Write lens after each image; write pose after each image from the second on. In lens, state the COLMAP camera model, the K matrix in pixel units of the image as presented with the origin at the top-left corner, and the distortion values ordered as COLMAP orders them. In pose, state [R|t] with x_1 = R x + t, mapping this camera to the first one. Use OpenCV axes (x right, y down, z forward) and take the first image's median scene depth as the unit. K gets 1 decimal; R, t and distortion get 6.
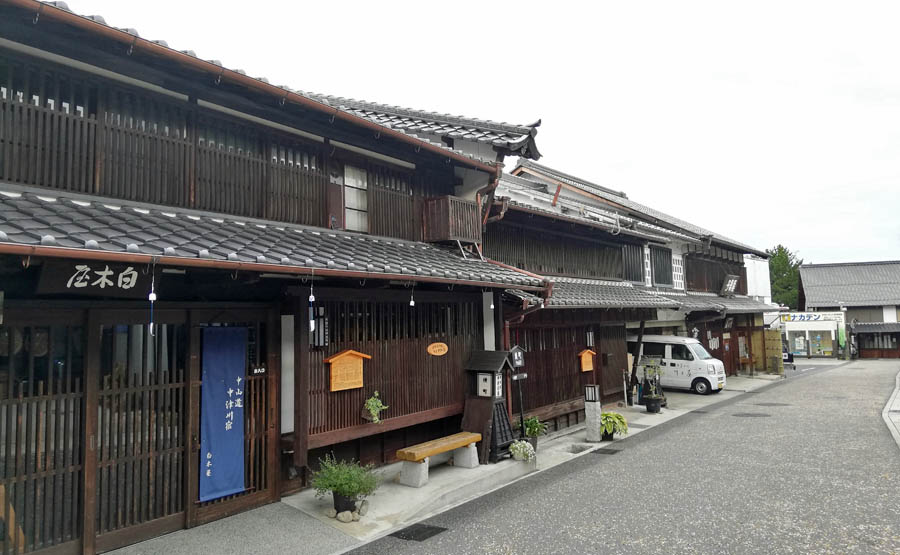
lens RADIAL K [[662.8, 0, 448.8], [0, 662.8, 242.0], [0, 0, 1]] dist [0.008298, -0.007775]
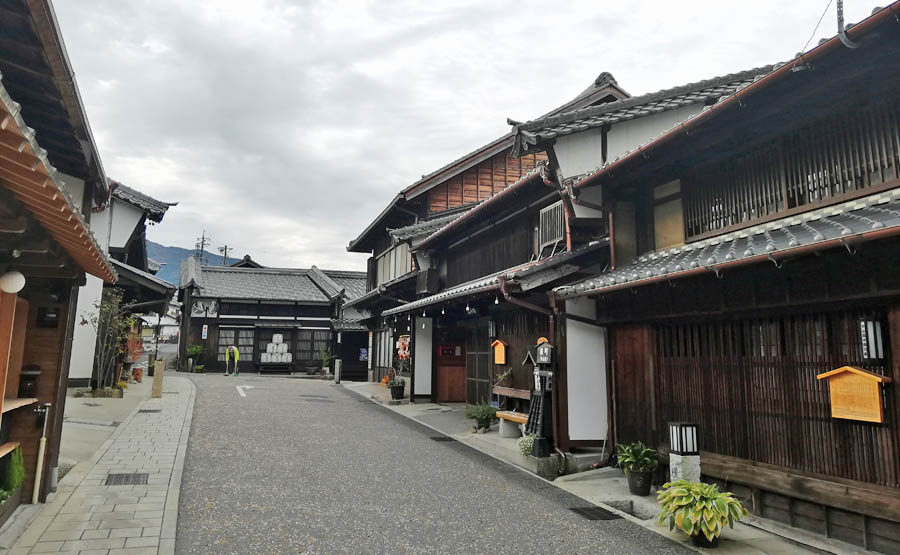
lens RADIAL K [[662.8, 0, 448.8], [0, 662.8, 242.0], [0, 0, 1]] dist [0.008298, -0.007775]
pose [[-0.611335, -0.153615, -0.776320, 0.728058], [0.062630, 0.968511, -0.240965, 0.183676], [0.788890, -0.195932, -0.582463, 1.129861]]
